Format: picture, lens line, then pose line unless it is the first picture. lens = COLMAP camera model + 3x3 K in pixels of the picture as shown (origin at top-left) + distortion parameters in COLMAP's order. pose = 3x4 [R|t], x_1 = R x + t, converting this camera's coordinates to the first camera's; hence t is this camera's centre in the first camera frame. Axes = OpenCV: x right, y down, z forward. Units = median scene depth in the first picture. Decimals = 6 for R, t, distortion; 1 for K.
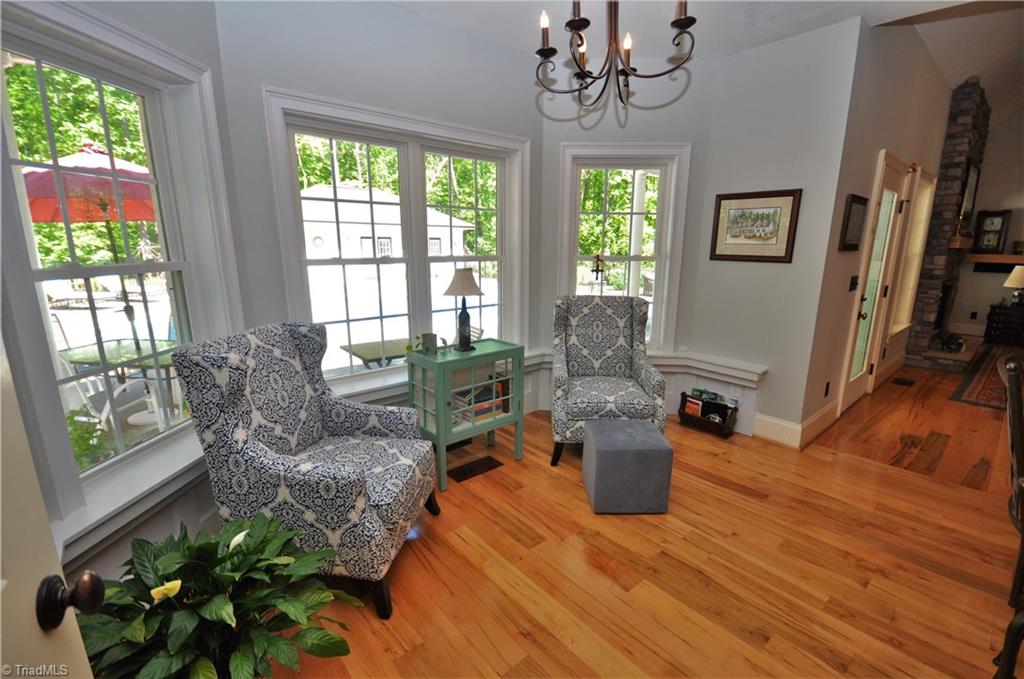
lens RADIAL K [[451.2, 0, 514.9], [0, 451.2, 344.6], [0, 0, 1]] dist [-0.003379, -0.002252]
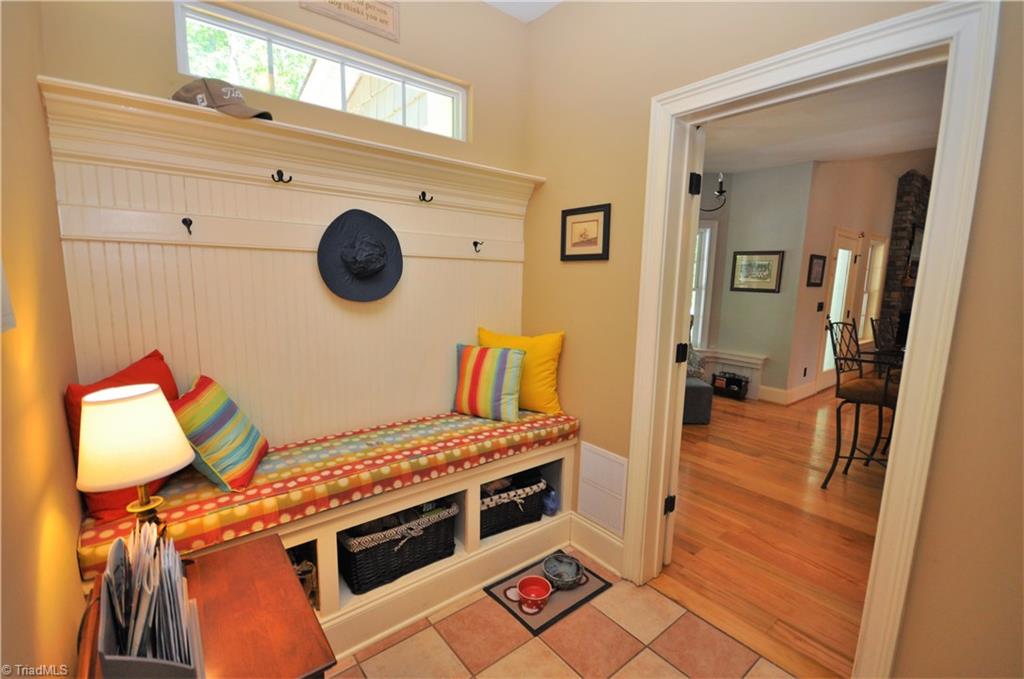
lens RADIAL K [[451.2, 0, 514.9], [0, 451.2, 343.2], [0, 0, 1]] dist [-0.003379, -0.002252]
pose [[0.999325, 0.023011, -0.028642, -0.284516], [-0.024964, 0.997247, -0.069816, 0.130506], [0.026957, 0.070483, 0.997149, -0.610625]]
